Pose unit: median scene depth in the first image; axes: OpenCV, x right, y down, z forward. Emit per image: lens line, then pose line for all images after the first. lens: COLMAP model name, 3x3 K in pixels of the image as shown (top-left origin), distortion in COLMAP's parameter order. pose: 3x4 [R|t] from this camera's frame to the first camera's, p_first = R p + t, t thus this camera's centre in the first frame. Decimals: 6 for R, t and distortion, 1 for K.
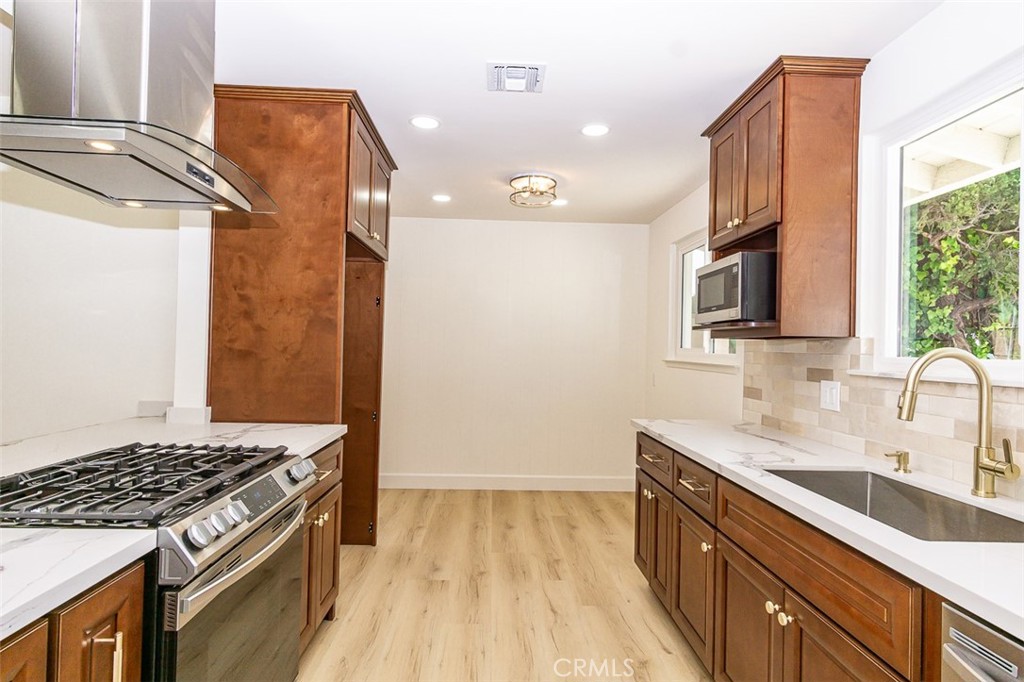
lens RADIAL K [[545.3, 0, 508.4], [0, 545.3, 342.4], [0, 0, 1]] dist [0.006286, 0.001534]
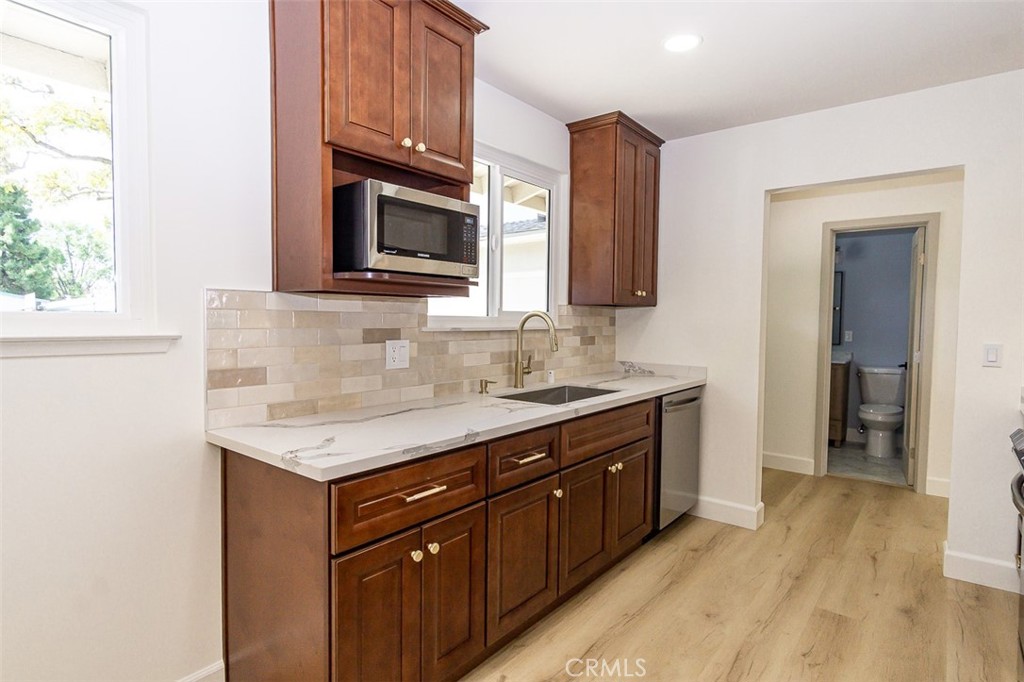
lens RADIAL K [[545.3, 0, 508.4], [0, 545.3, 342.4], [0, 0, 1]] dist [0.006286, 0.001534]
pose [[-0.762182, -0.045299, 0.645775, -0.222620], [-0.024167, 0.998844, 0.041543, 0.026553], [-0.646911, 0.016057, -0.762396, 1.585901]]
